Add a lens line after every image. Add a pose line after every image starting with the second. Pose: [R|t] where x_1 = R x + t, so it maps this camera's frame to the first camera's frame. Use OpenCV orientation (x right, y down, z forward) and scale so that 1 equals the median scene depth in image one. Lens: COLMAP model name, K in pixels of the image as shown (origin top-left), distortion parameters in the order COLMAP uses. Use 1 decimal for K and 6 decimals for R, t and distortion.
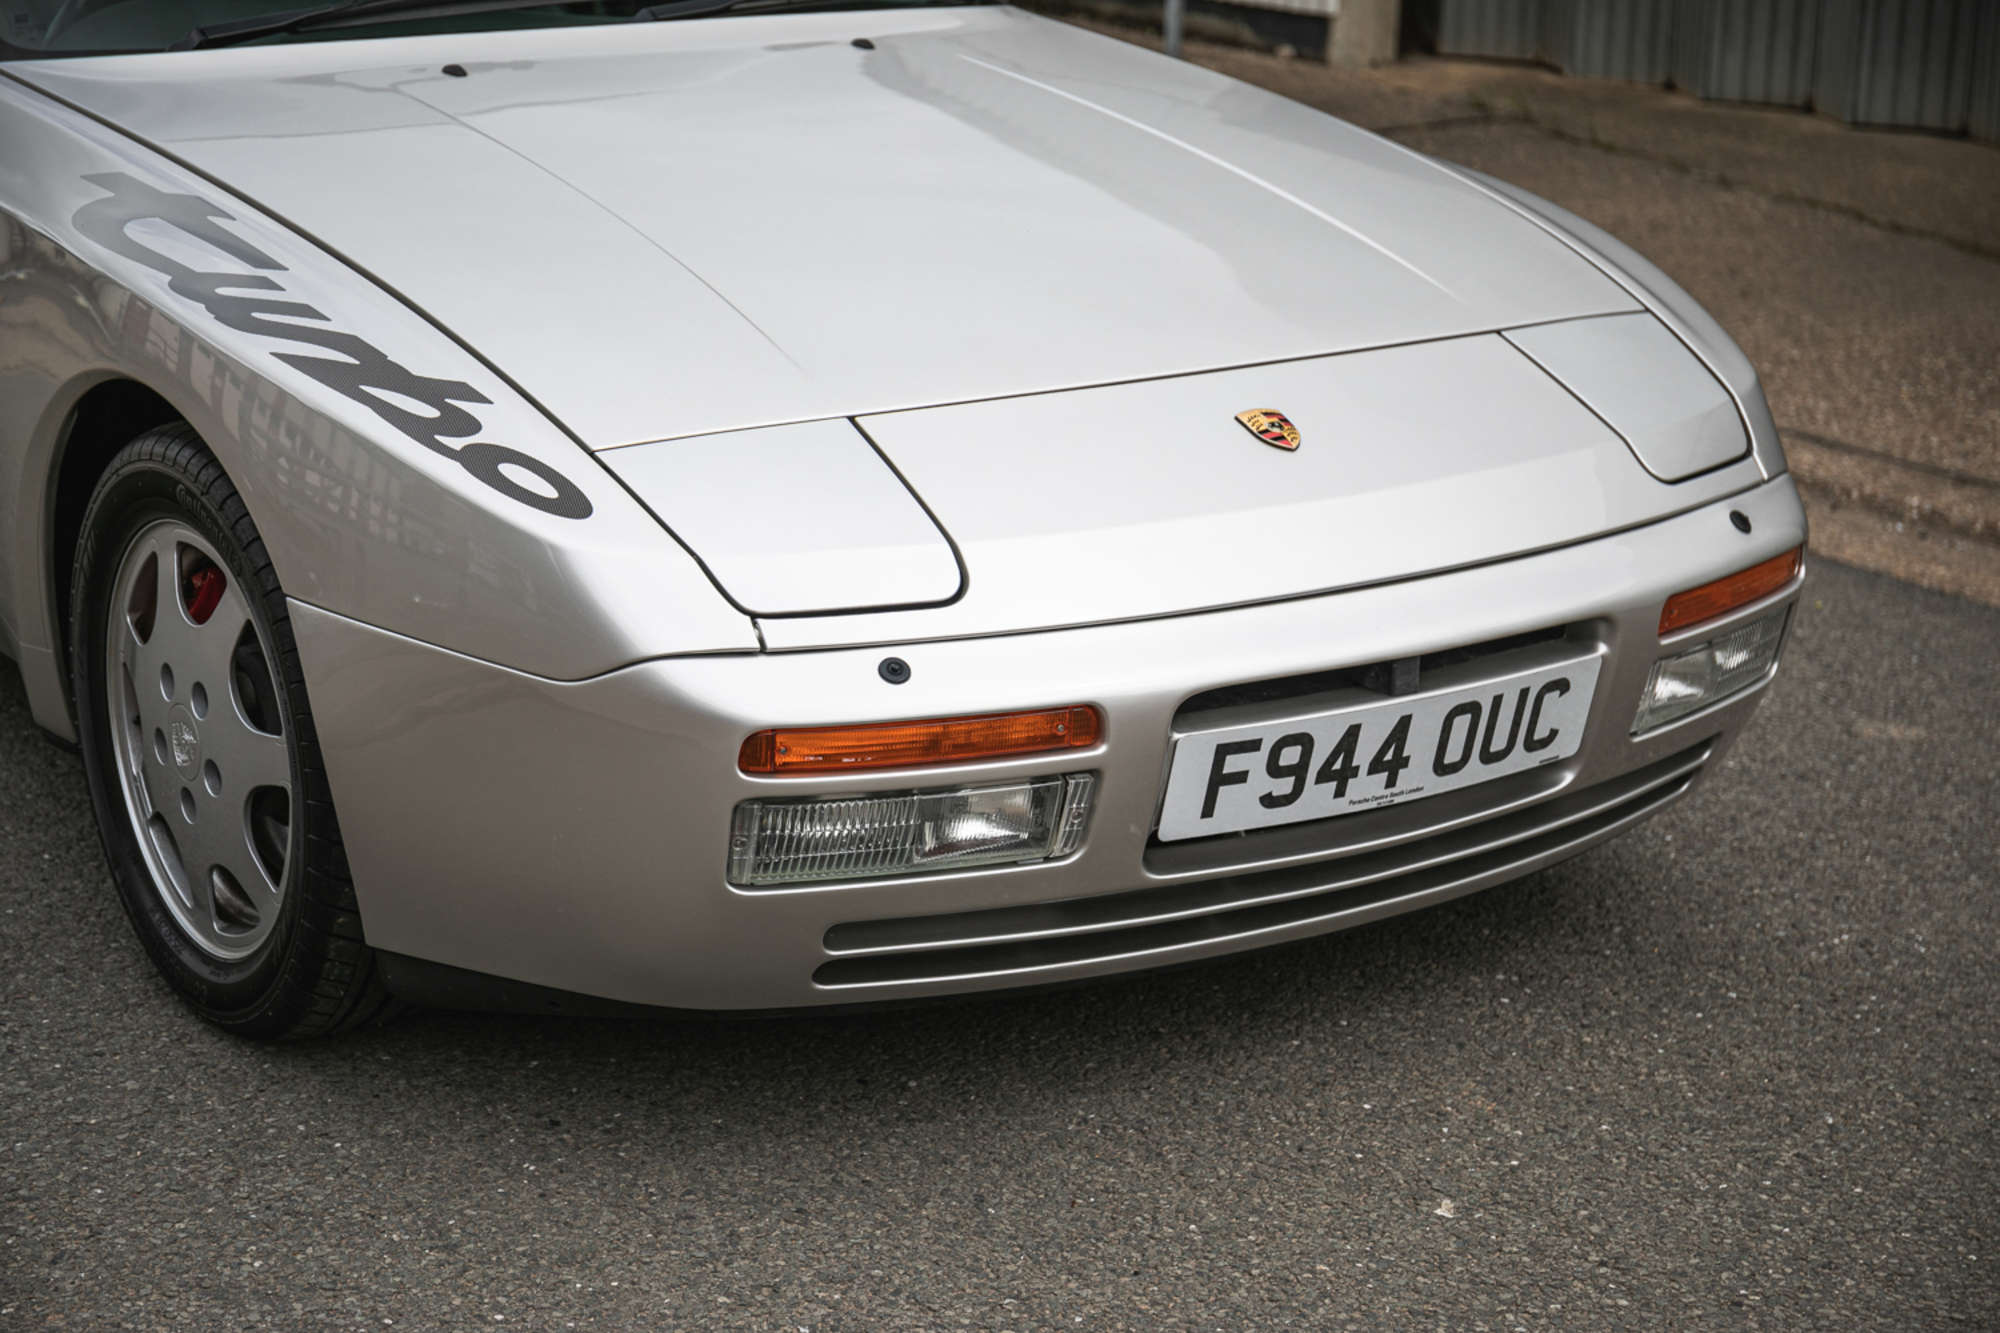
lens RADIAL K [[3843.5, 0, 955.0], [0, 3843.5, 665.9], [0, 0, 1]] dist [0.066079, 0.226910]
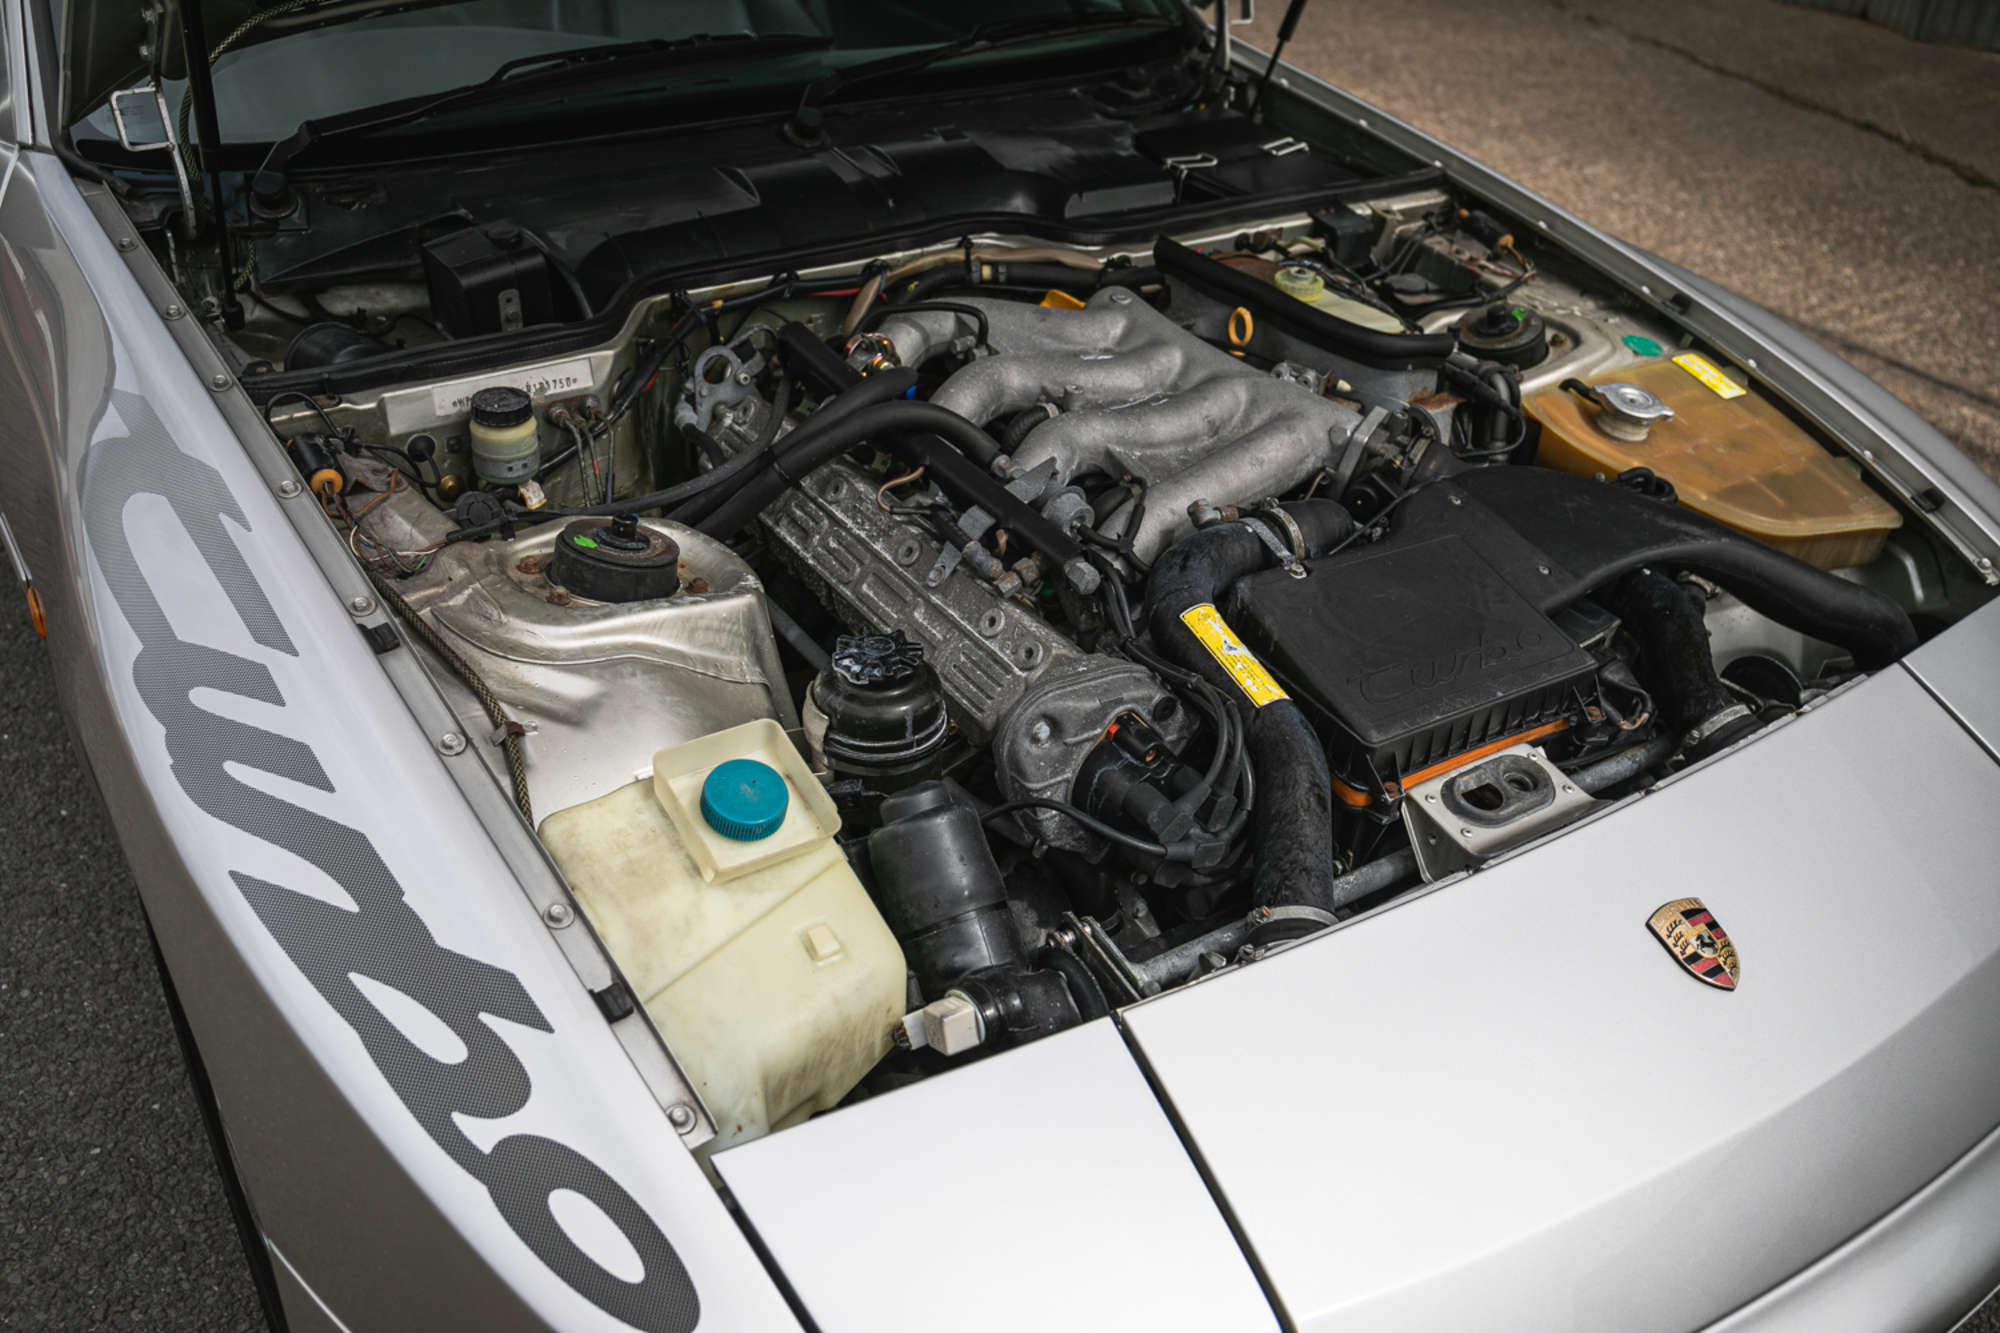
lens RADIAL K [[1788.1, 0, 973.4], [0, 1788.1, 666.8], [0, 0, 1]] dist [-0.012862, -0.010233]
pose [[0.999026, 0.043212, -0.008912, -0.048033], [-0.038748, 0.955866, 0.291235, -0.194865], [0.021104, -0.290606, 0.956610, 0.683106]]
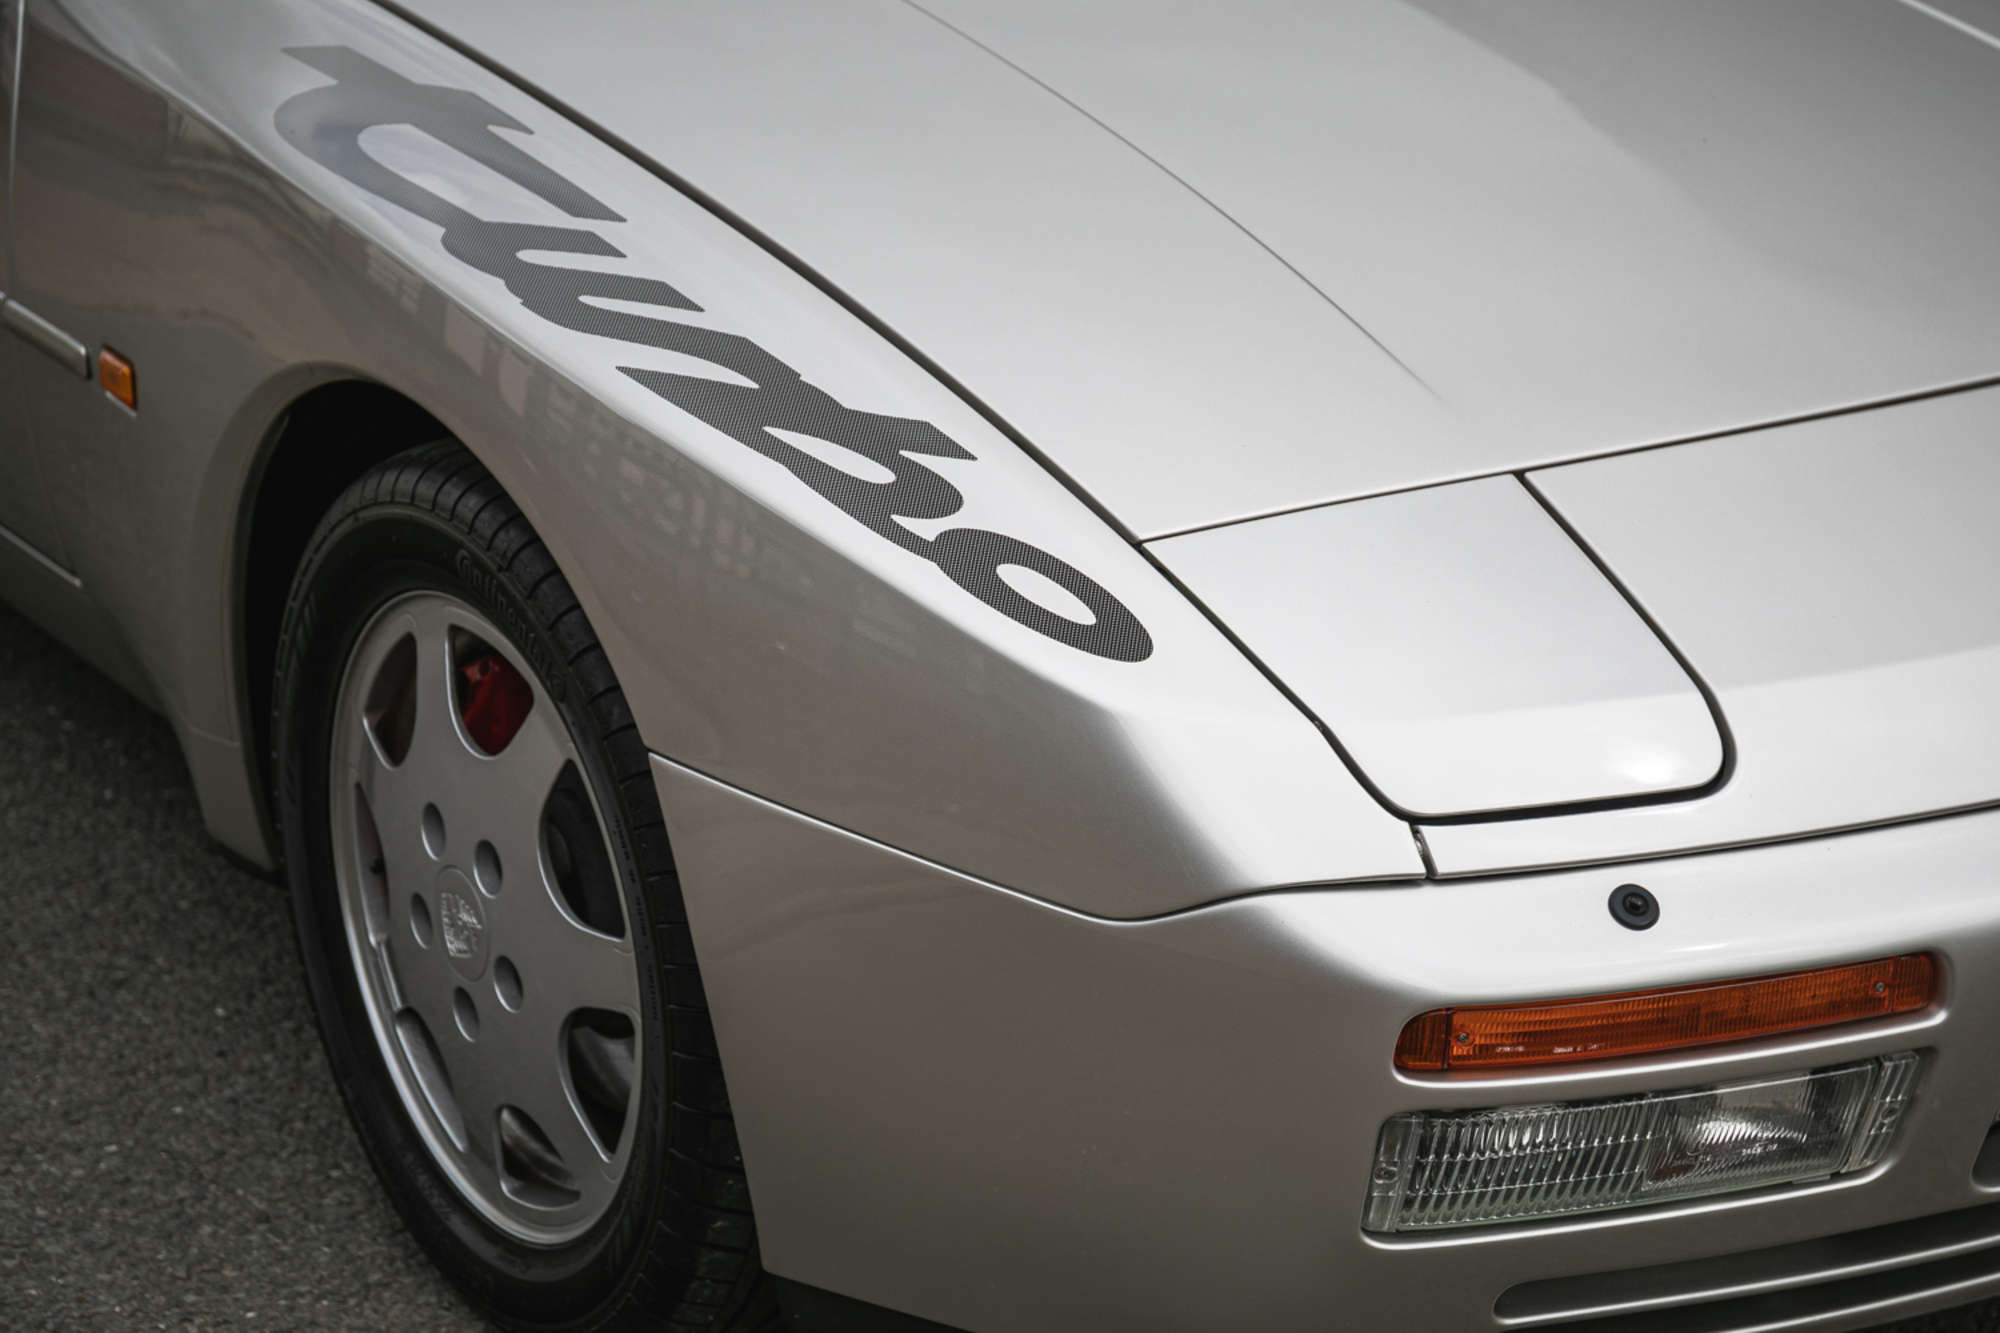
lens RADIAL K [[4245.4, 0, 1001.8], [0, 4245.4, 762.3], [0, 0, 1]] dist [0.079105, 0.561156]
pose [[0.999974, 0.006039, -0.003883, -0.103862], [-0.005662, 0.995872, 0.090592, -0.075587], [0.004414, -0.090567, 0.995881, 0.269677]]
